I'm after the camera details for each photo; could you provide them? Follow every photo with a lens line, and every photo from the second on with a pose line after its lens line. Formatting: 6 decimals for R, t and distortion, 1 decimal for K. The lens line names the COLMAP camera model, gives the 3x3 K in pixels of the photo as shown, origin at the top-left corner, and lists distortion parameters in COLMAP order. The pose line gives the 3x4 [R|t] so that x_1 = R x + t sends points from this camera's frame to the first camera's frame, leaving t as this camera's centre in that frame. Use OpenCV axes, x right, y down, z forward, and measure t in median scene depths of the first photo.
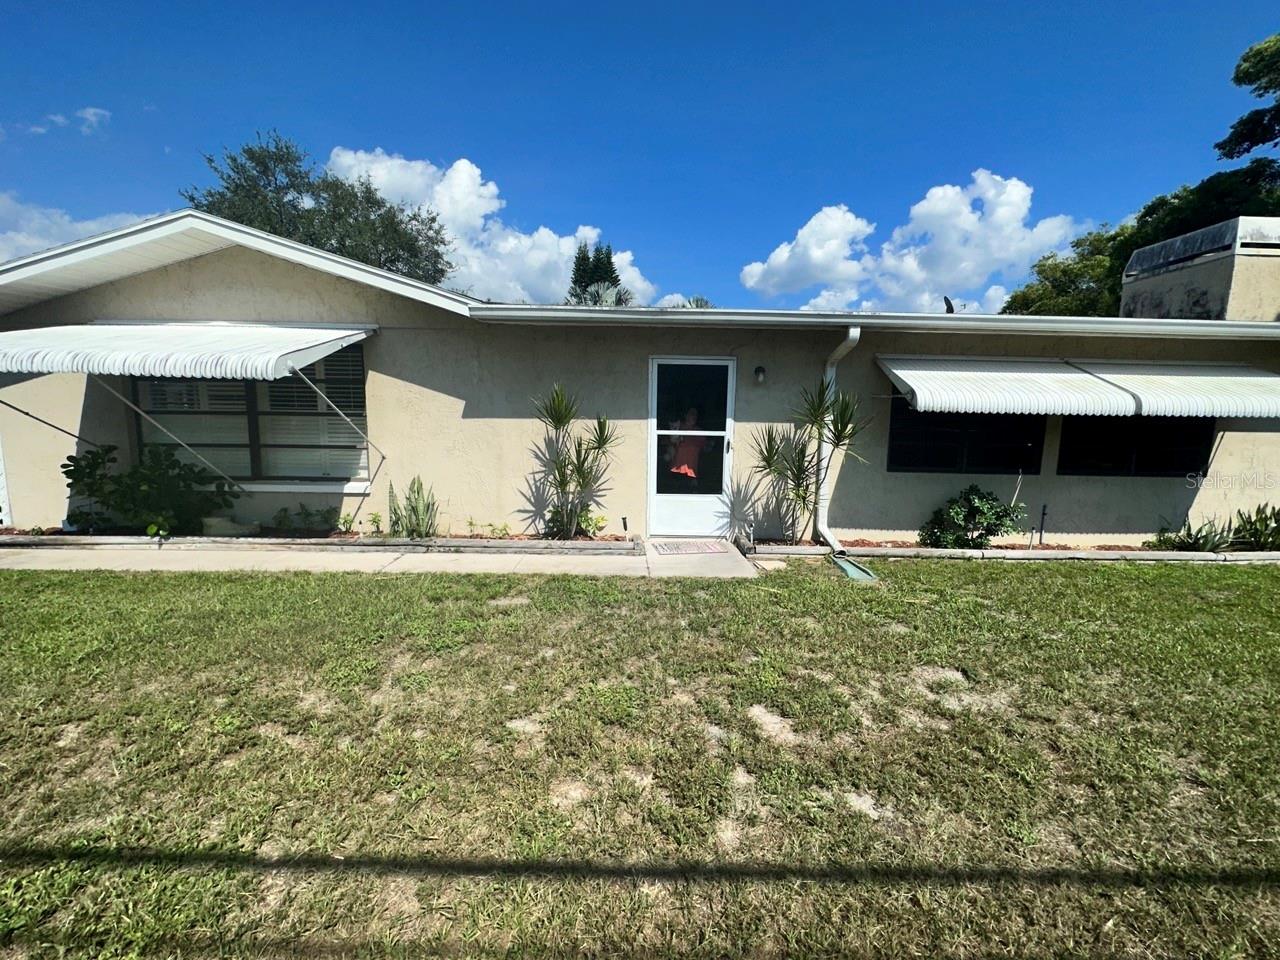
lens RADIAL K [[524.3, 0, 645.3], [0, 524.3, 473.2], [0, 0, 1]] dist [-0.006917, -0.000146]
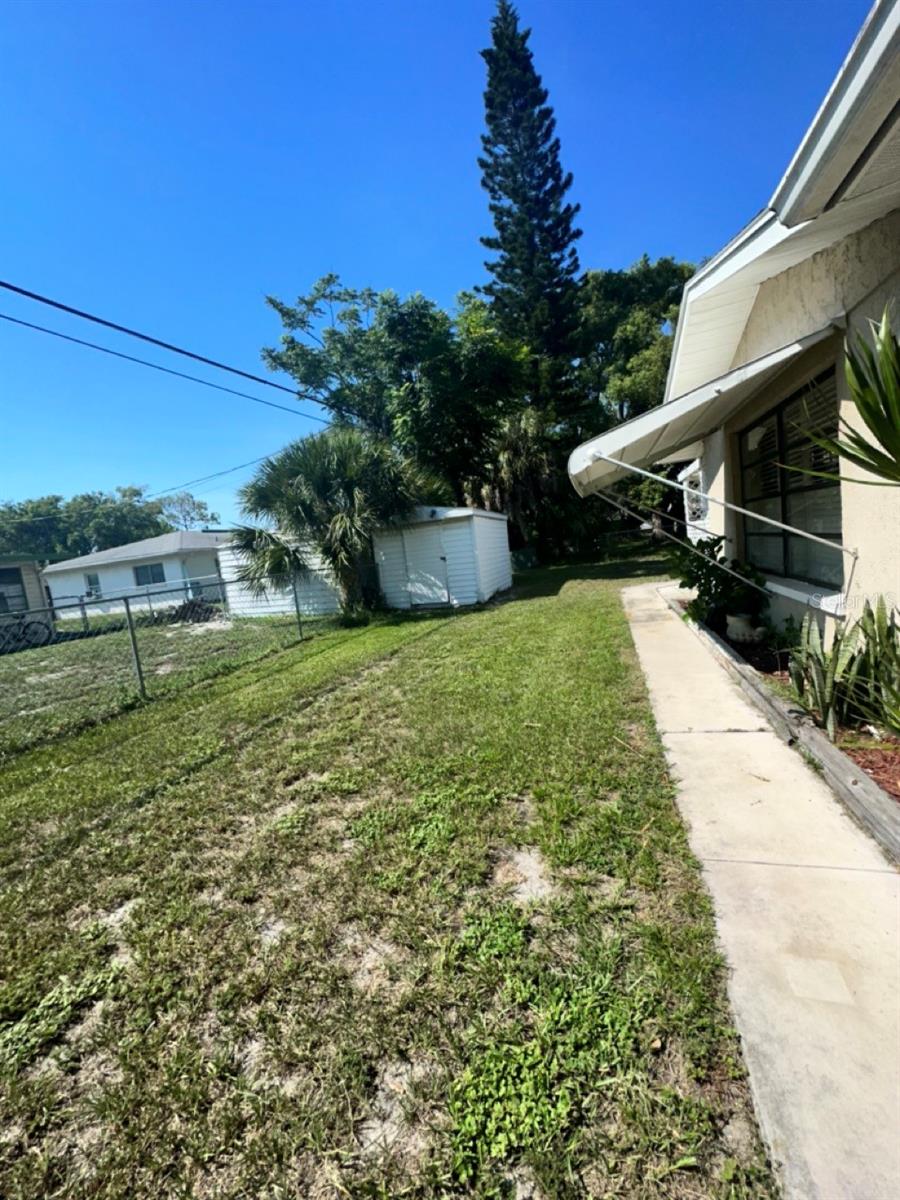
lens RADIAL K [[476.8, 0, 447.6], [0, 476.8, 605.4], [0, 0, 1]] dist [-0.001579, -0.000023]
pose [[-0.320753, 0.132494, -0.937850, 0.365430], [0.000244, 0.990179, 0.139804, -0.169958], [0.947163, 0.044614, -0.317635, 2.482267]]
